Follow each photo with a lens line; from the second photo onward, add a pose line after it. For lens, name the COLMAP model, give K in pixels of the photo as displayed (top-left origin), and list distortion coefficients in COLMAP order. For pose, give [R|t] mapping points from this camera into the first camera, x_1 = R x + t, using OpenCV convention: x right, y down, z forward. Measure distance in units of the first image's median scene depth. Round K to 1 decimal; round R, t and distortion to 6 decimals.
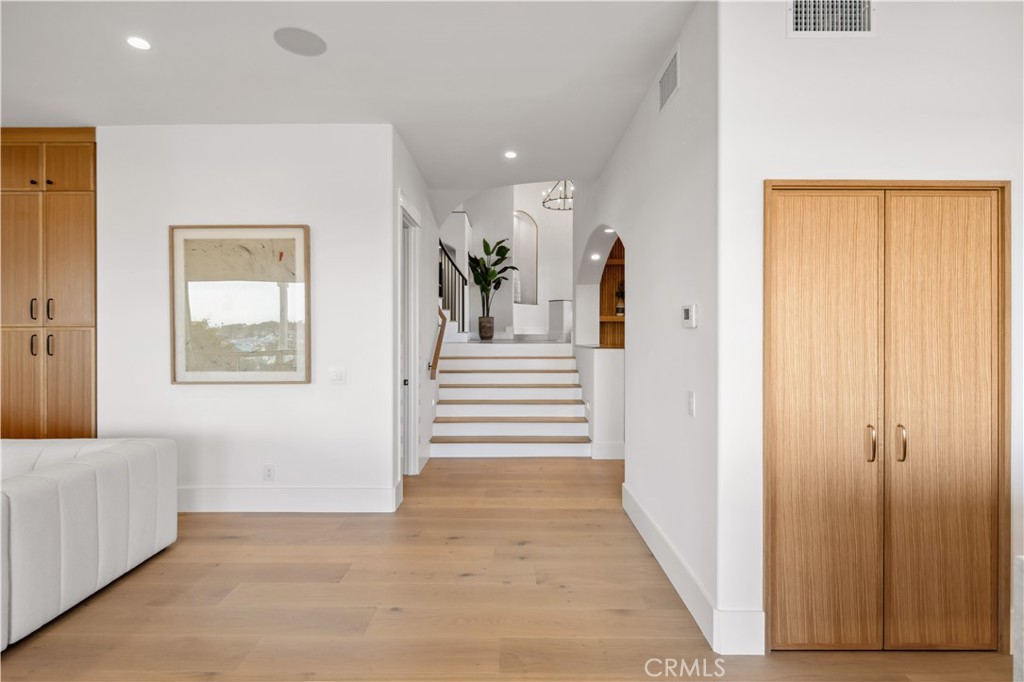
lens RADIAL K [[493.9, 0, 509.6], [0, 493.9, 335.6], [0, 0, 1]] dist [0.002553, -0.002727]
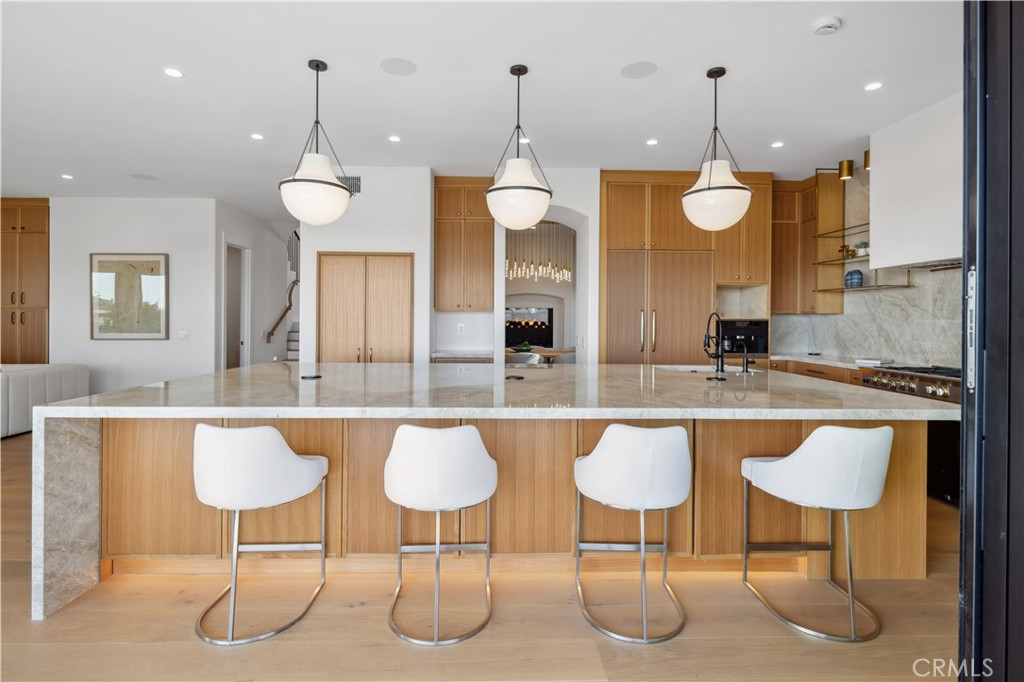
lens RADIAL K [[493.9, 0, 507.2], [0, 493.9, 319.8], [0, 0, 1]] dist [0.002553, -0.002727]
pose [[0.999389, 0.005081, 0.034593, 0.613636], [-0.004995, 0.999984, -0.002559, 0.016394], [-0.034605, 0.002384, 0.999398, -0.681950]]
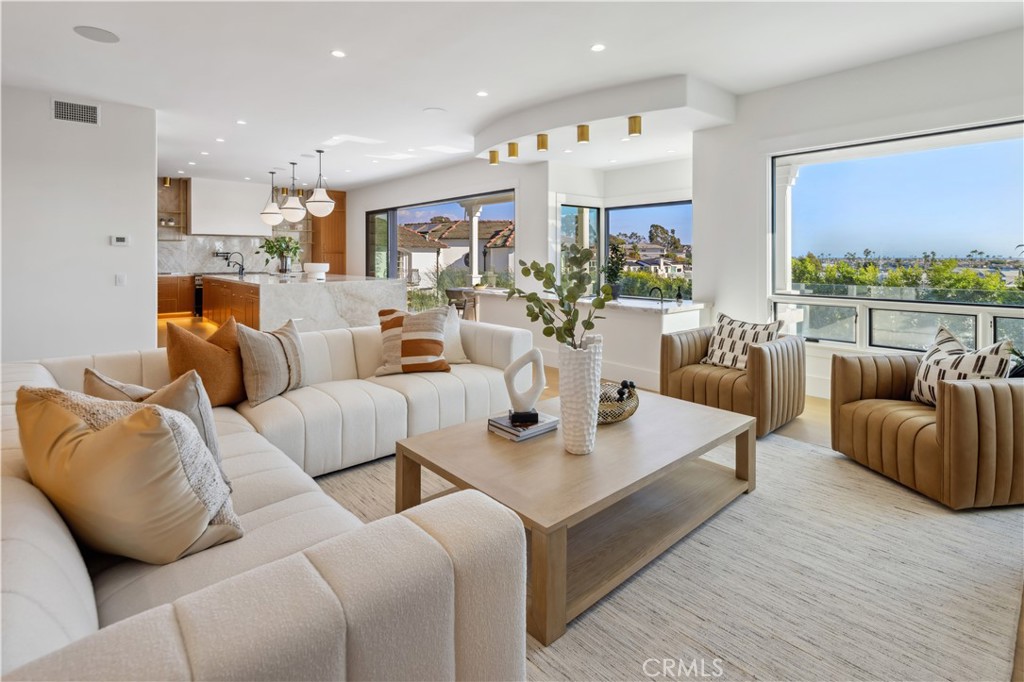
lens RADIAL K [[493.9, 0, 508.6], [0, 493.9, 257.7], [0, 0, 1]] dist [0.002553, -0.002727]
pose [[-0.659611, -0.002531, 0.751603, -1.232195], [0.001960, 0.999985, 0.005087, 0.014623], [-0.751605, 0.004828, -0.659596, 0.584908]]
